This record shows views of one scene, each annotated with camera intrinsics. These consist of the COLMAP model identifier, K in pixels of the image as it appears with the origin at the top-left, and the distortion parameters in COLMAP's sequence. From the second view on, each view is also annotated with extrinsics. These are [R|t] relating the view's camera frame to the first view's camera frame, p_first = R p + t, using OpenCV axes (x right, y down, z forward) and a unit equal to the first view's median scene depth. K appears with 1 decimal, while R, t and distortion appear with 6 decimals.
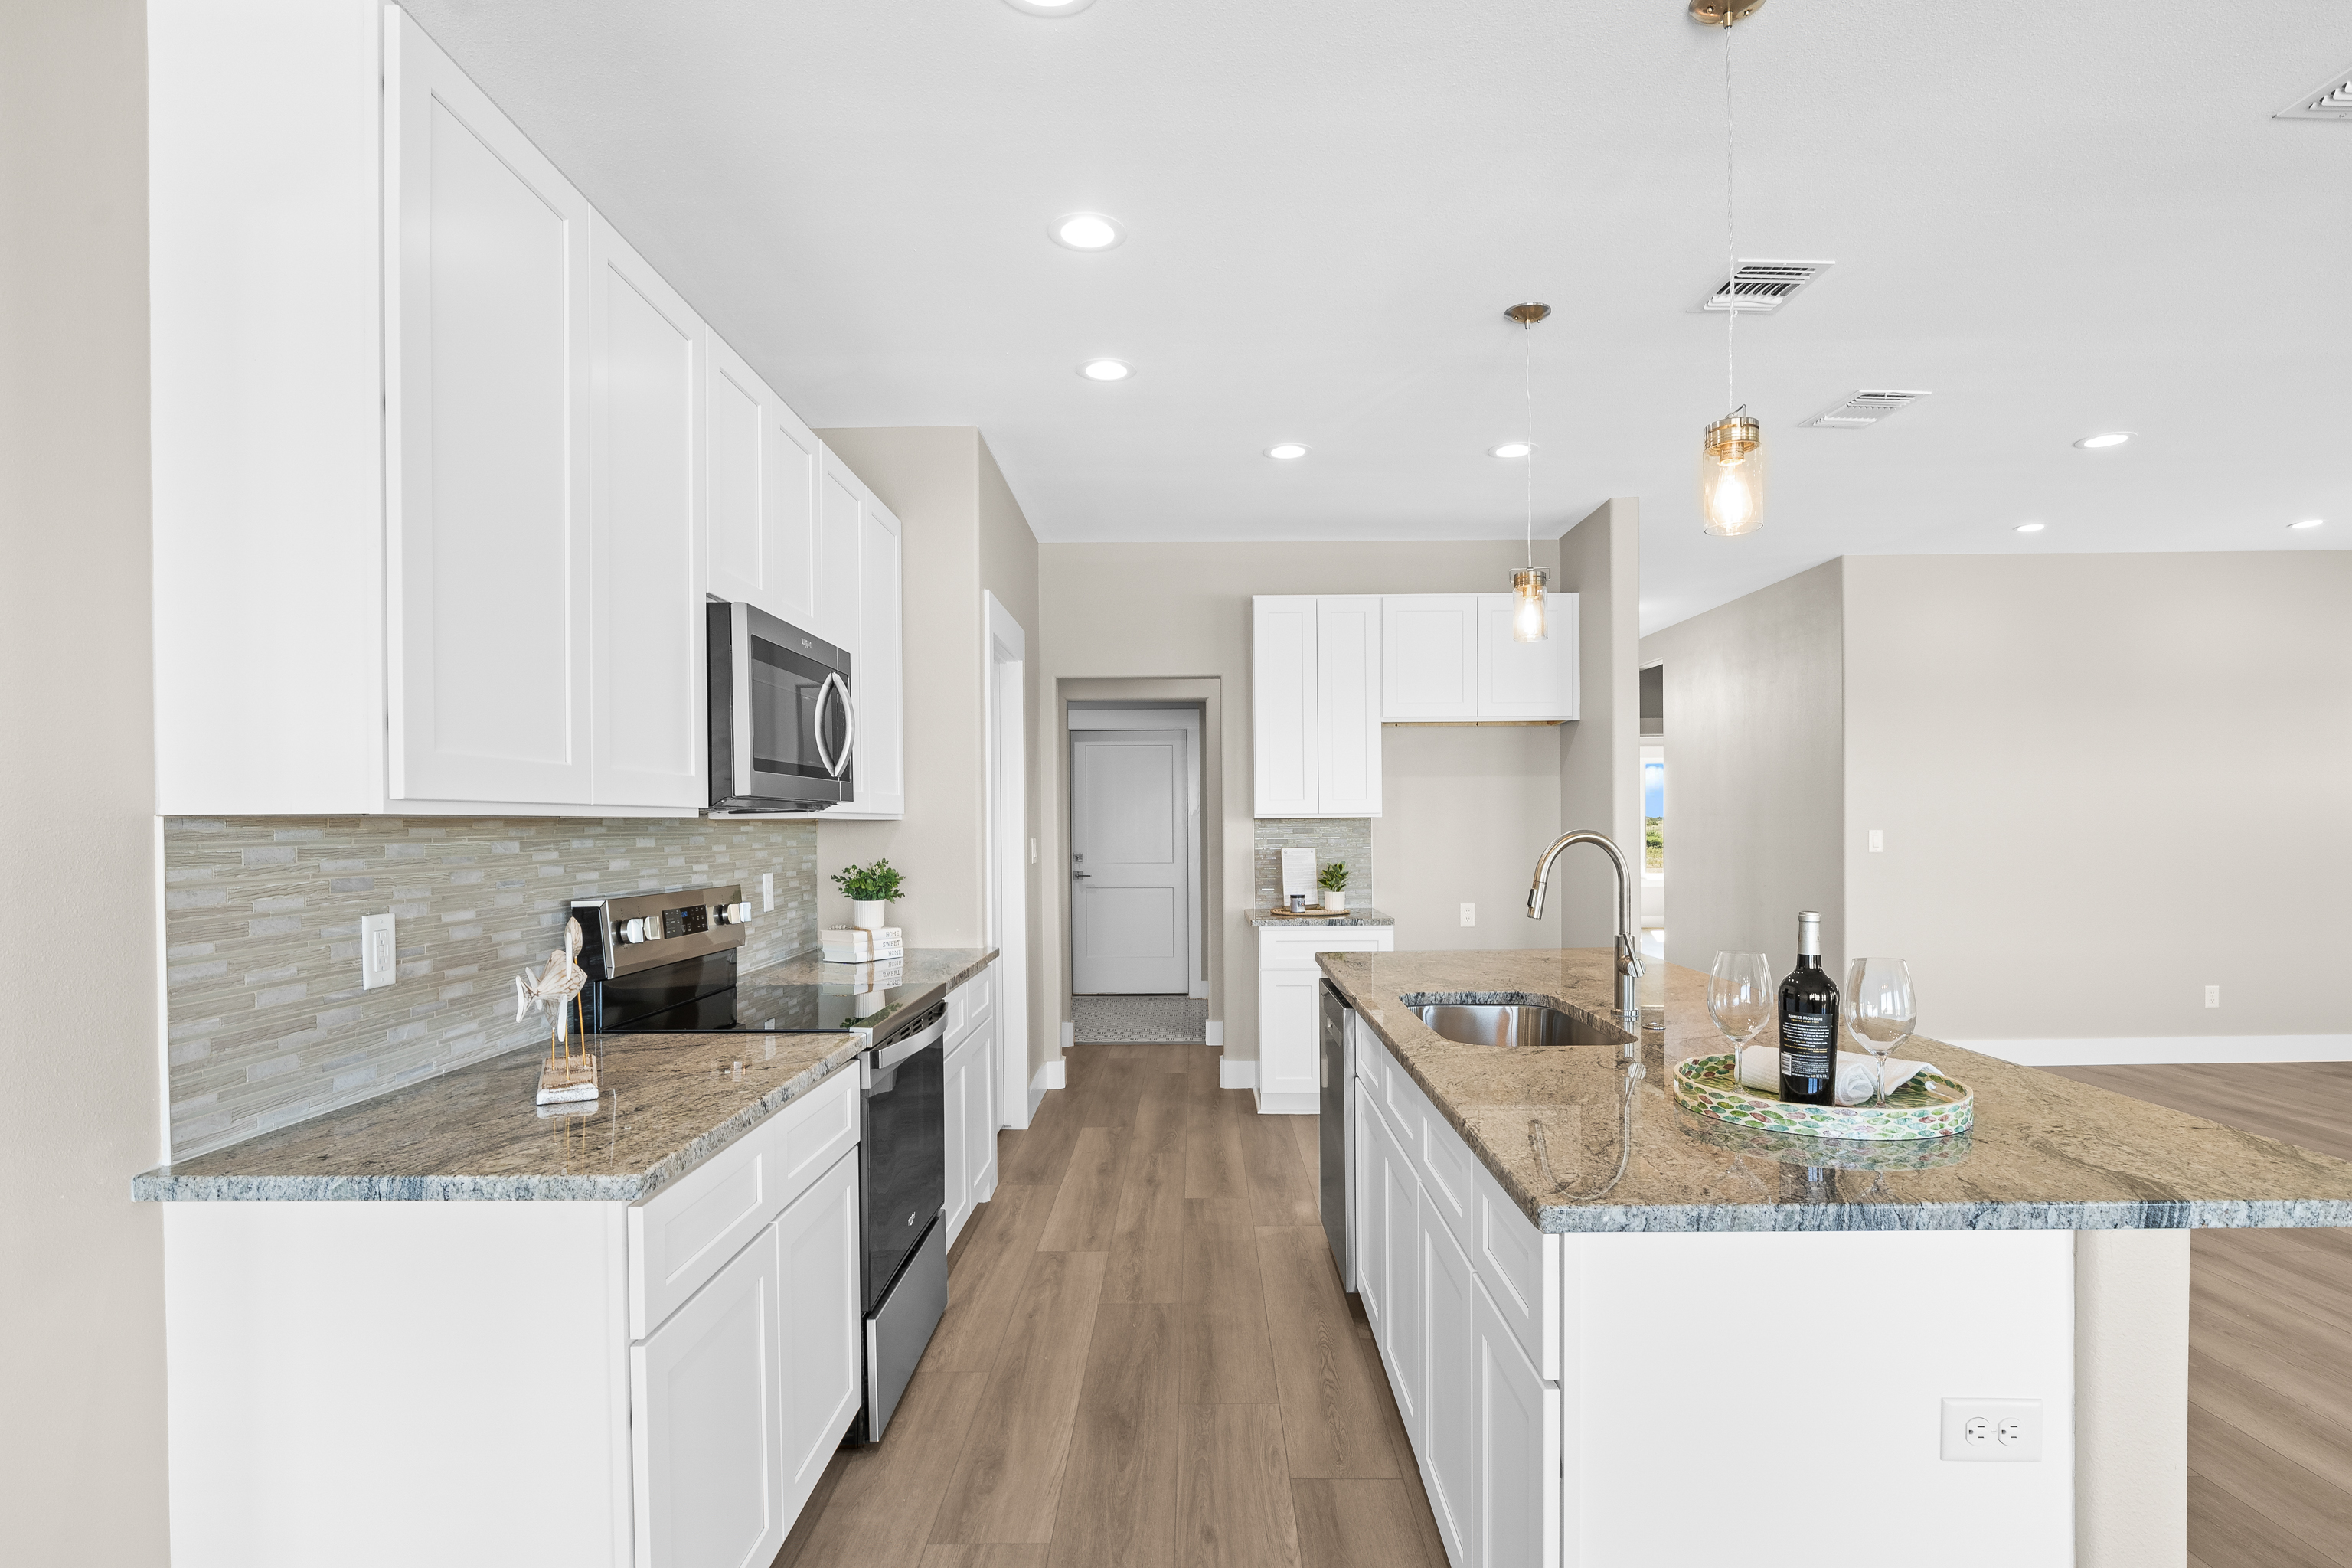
lens RADIAL K [[1183.9, 0, 1188.1], [0, 1183.9, 844.7], [0, 0, 1]] dist [0.012471, -0.001738]
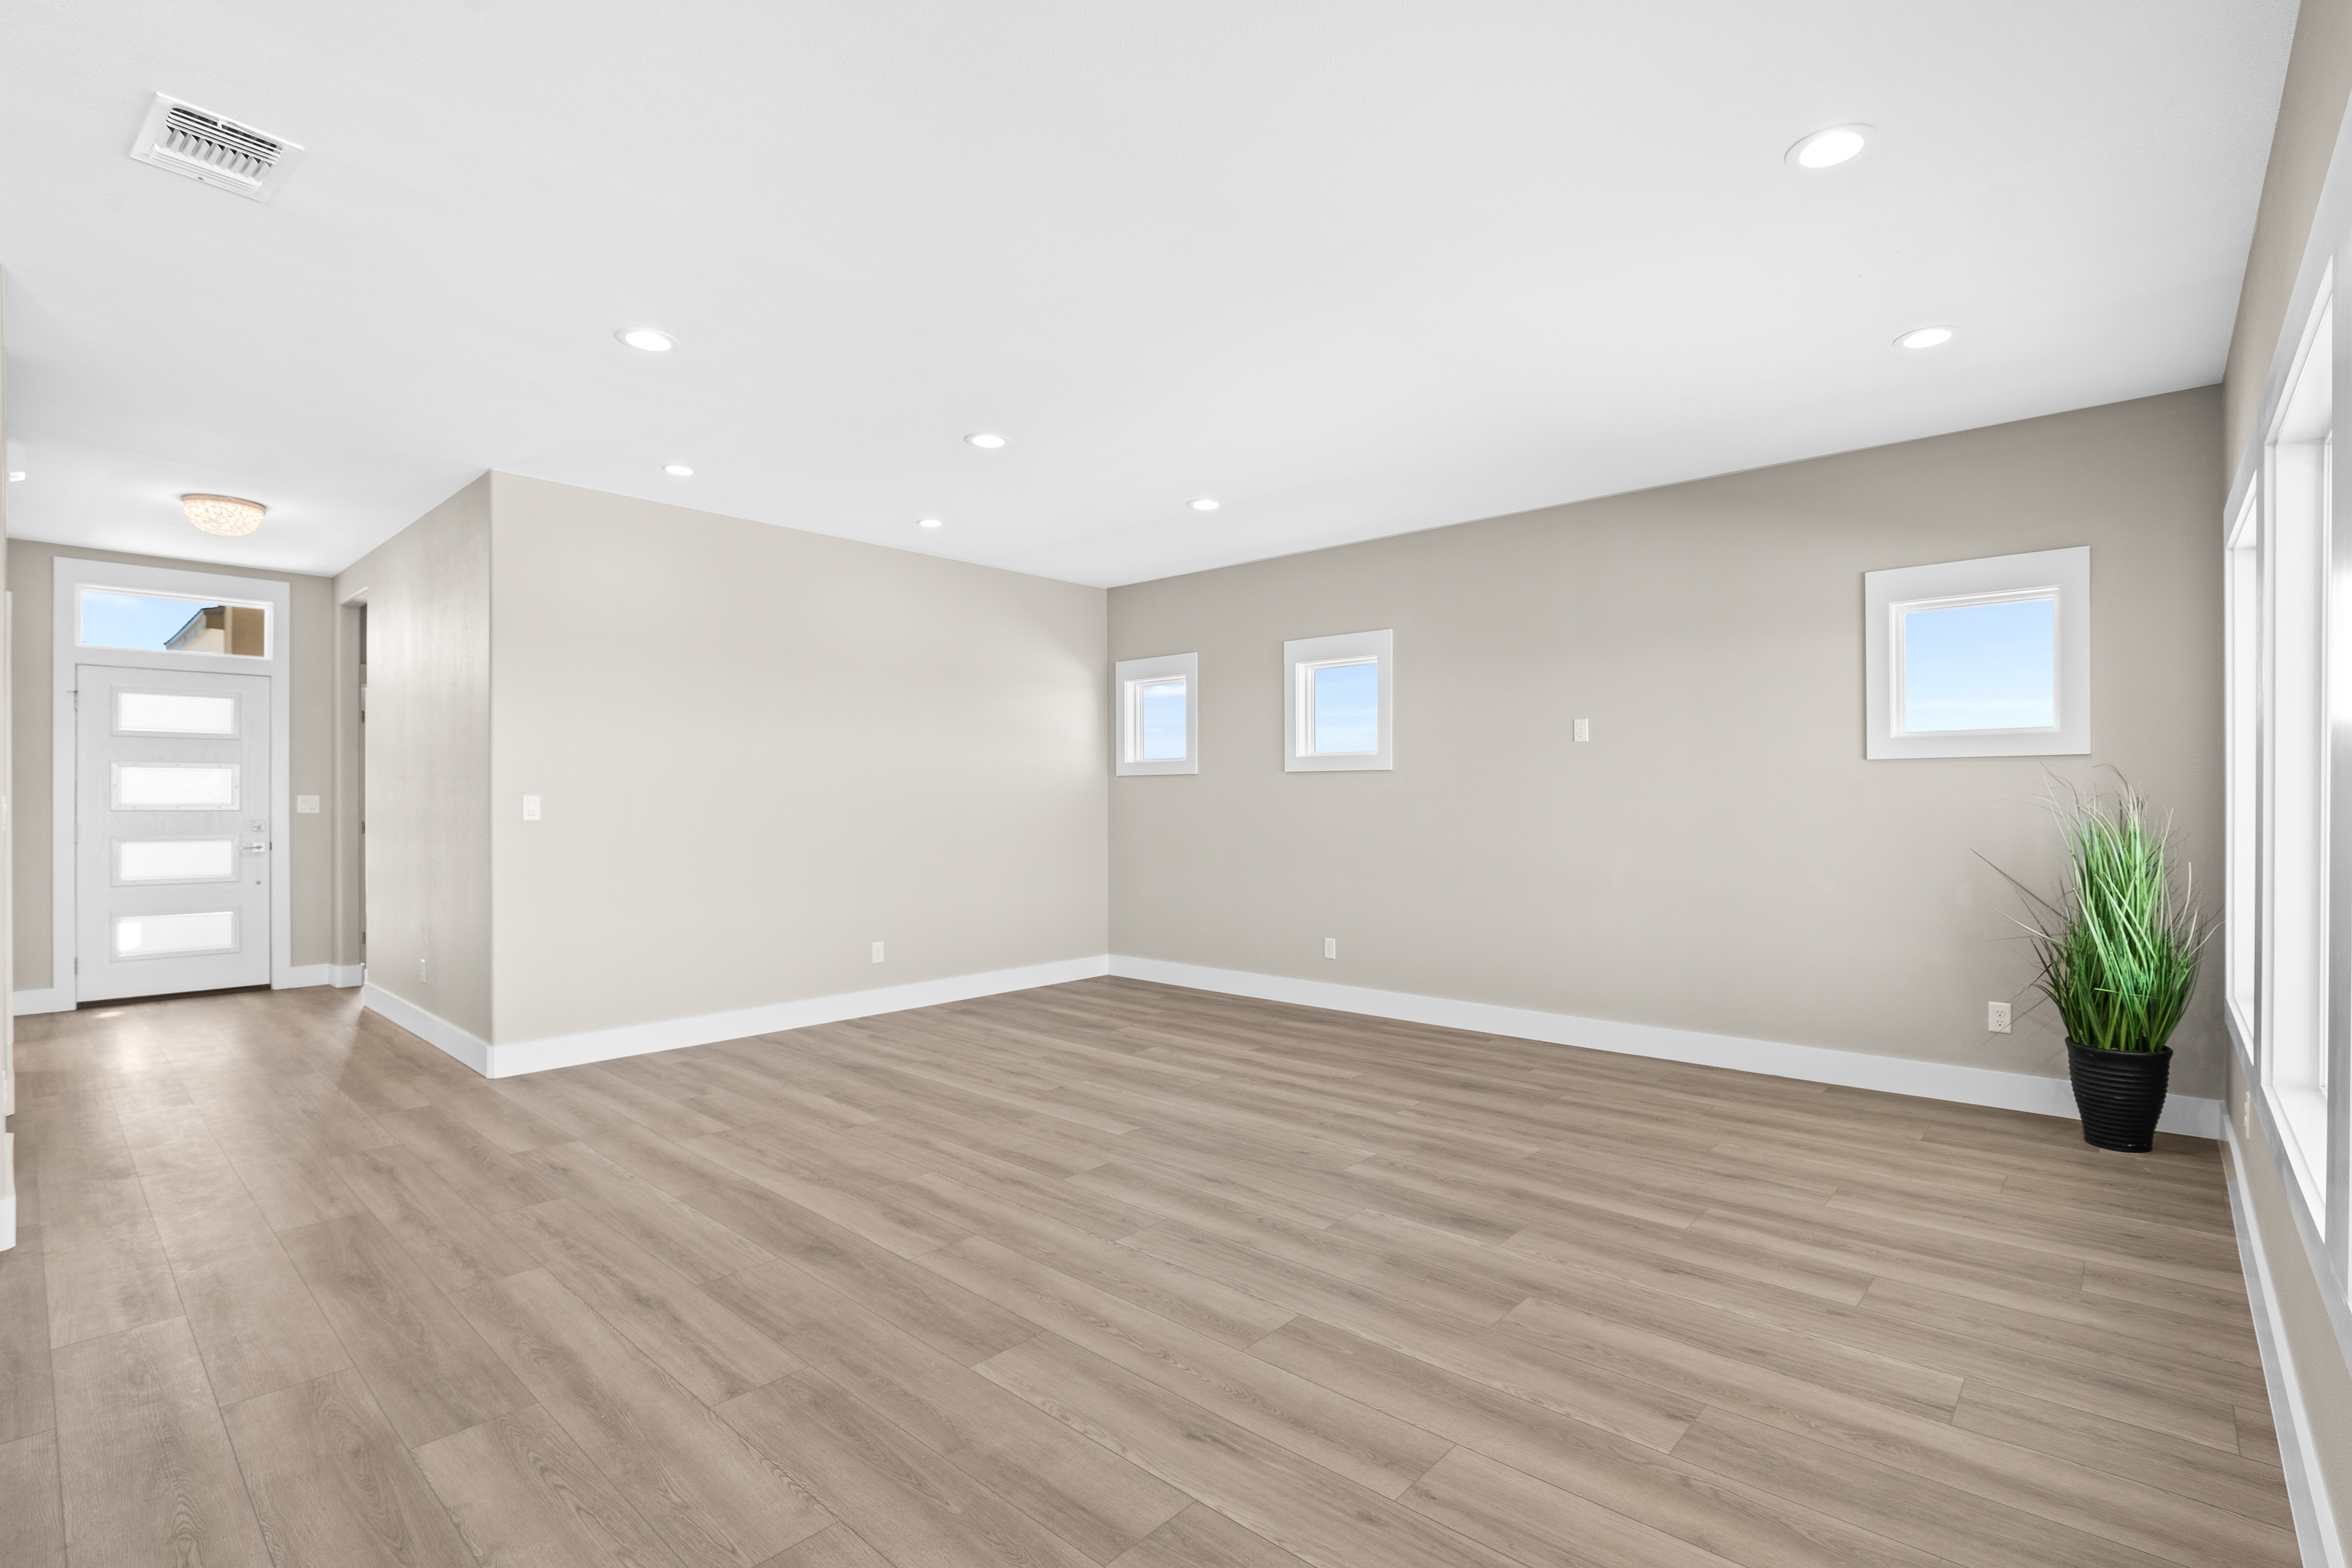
lens RADIAL K [[1089.5, 0, 1196.1], [0, 1089.5, 799.1], [0, 0, 1]] dist [-0.023789, 0.001981]
pose [[0.657929, 0.009343, 0.753022, 0.592607], [0.006271, 0.999820, -0.017884, 0.012754], [-0.753054, 0.016488, 0.657753, 0.236877]]
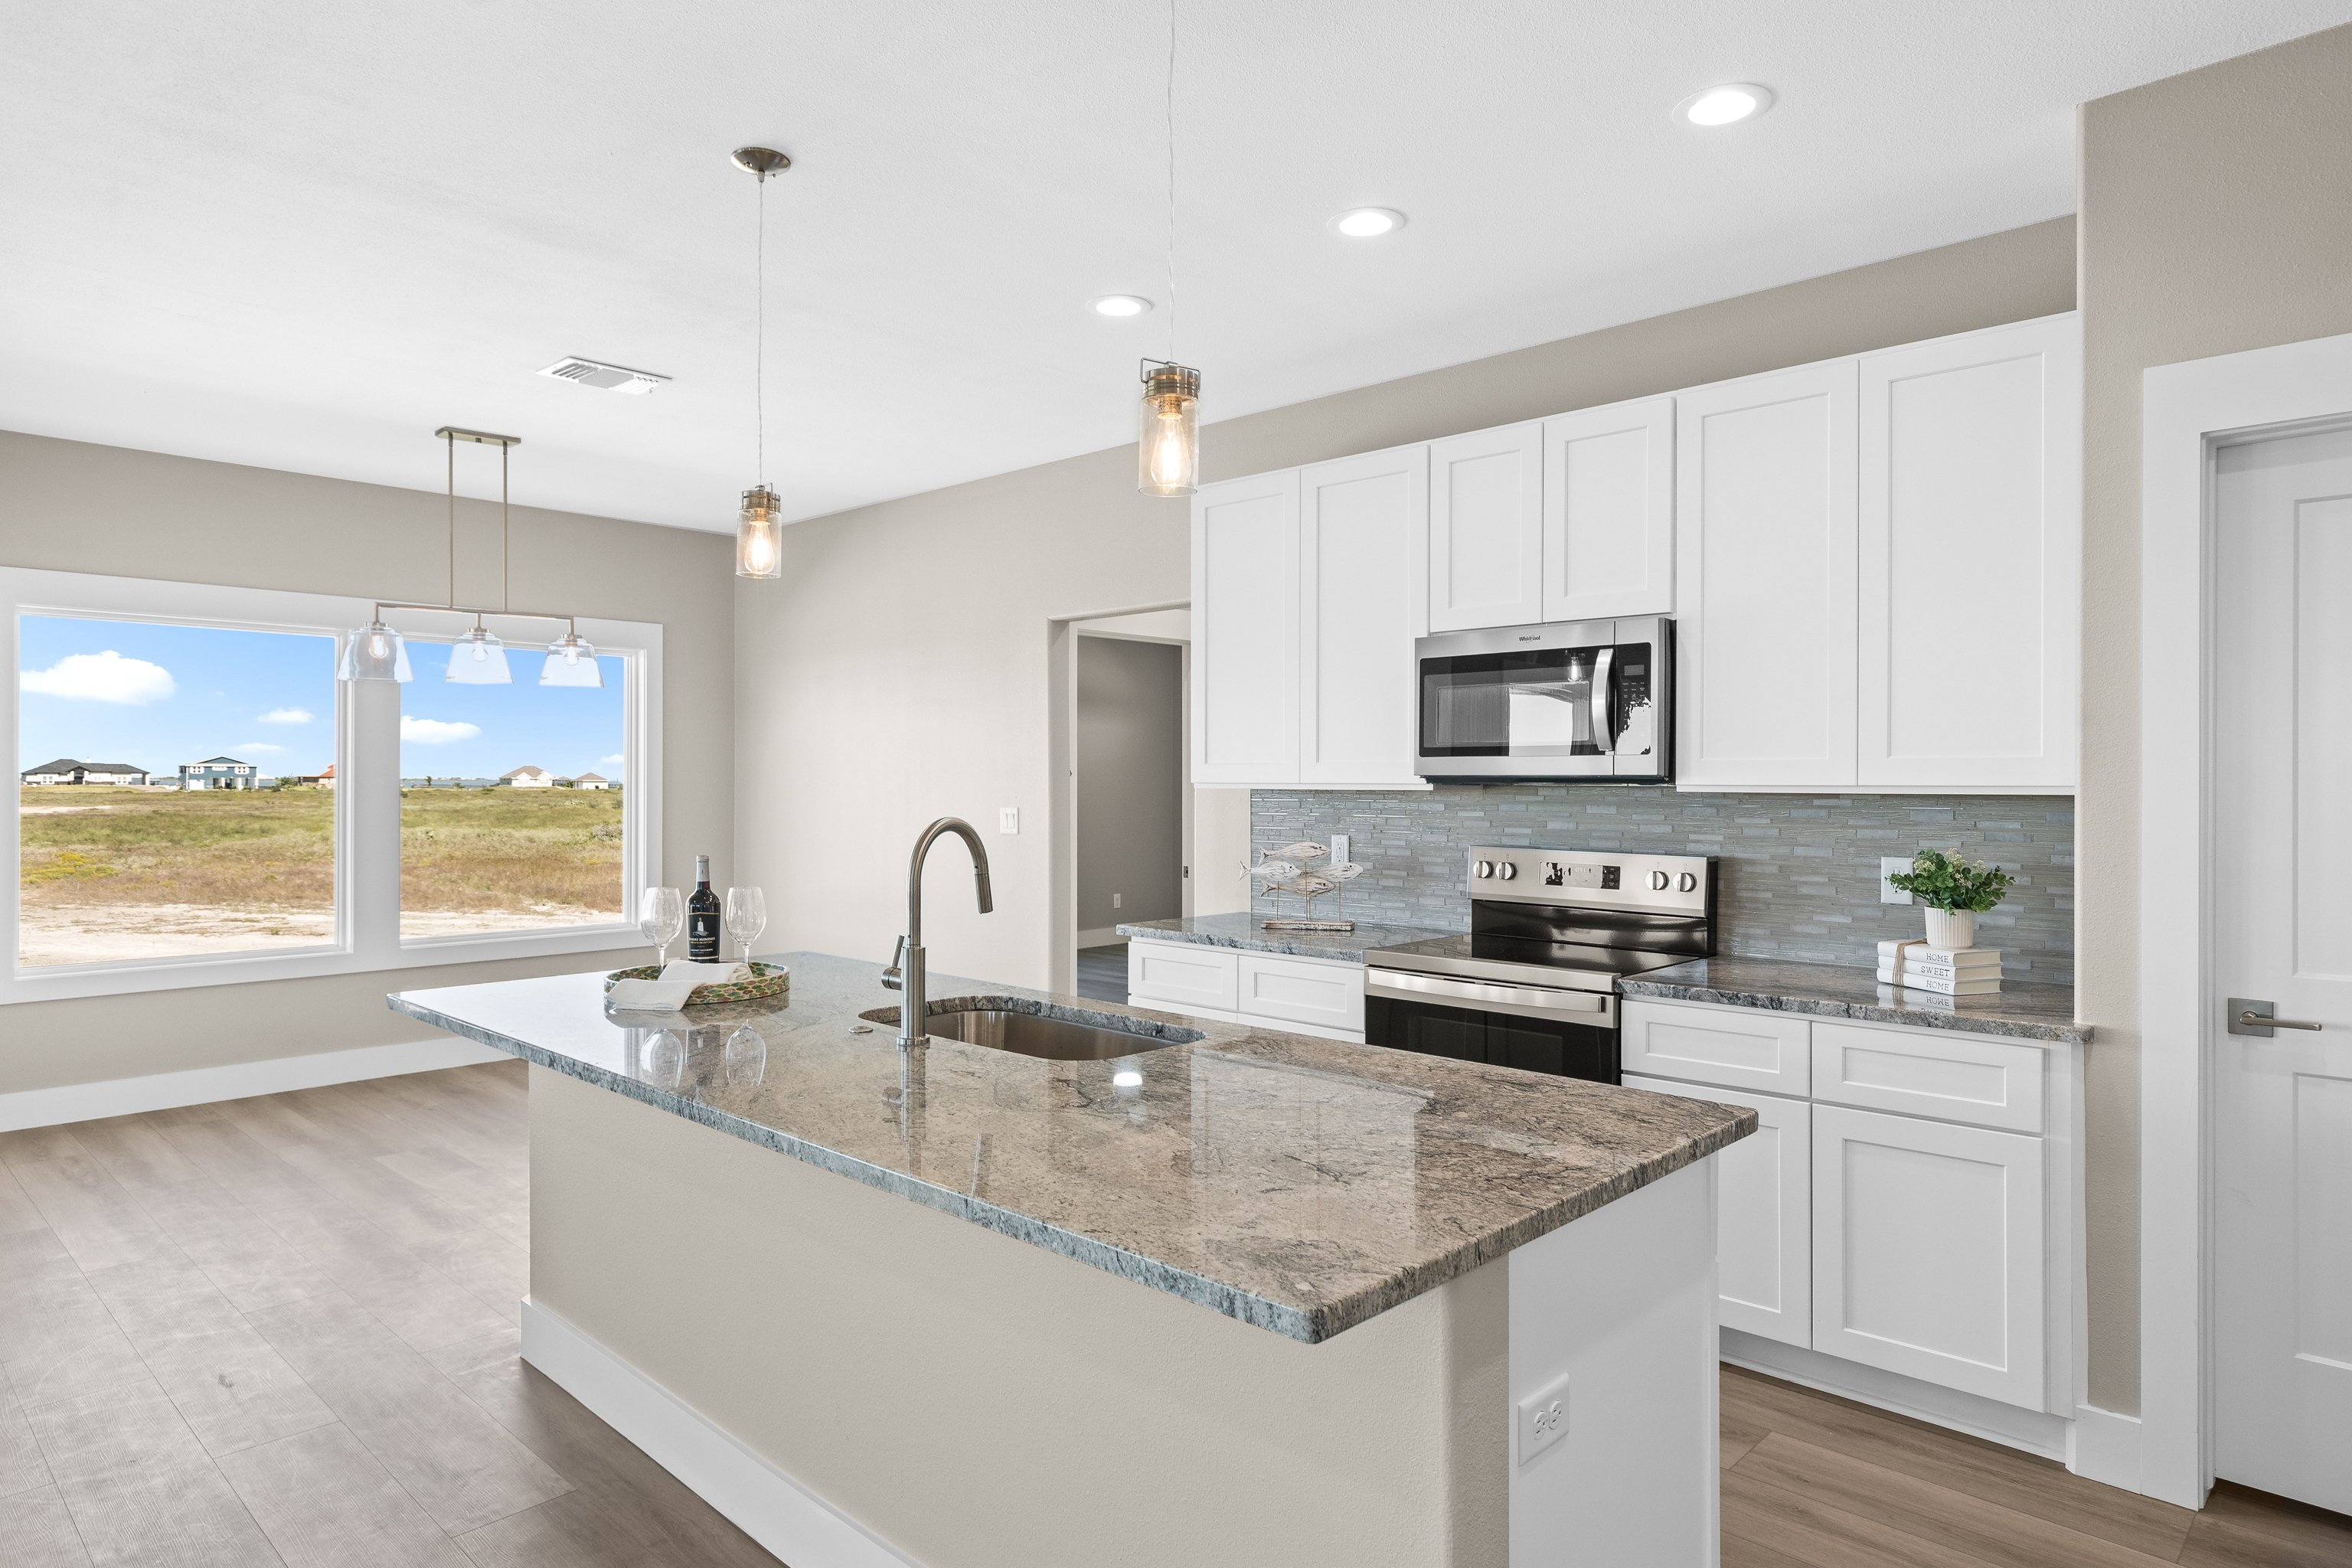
lens RADIAL K [[1360.7, 0, 1185.2], [0, 1360.7, 784.2], [0, 0, 1]] dist [0.003405, 0.002438]
pose [[-0.680665, 0.011325, -0.732507, 0.757468], [-0.005939, 0.999762, 0.020975, -0.047980], [0.732571, 0.018628, -0.680436, 1.447512]]
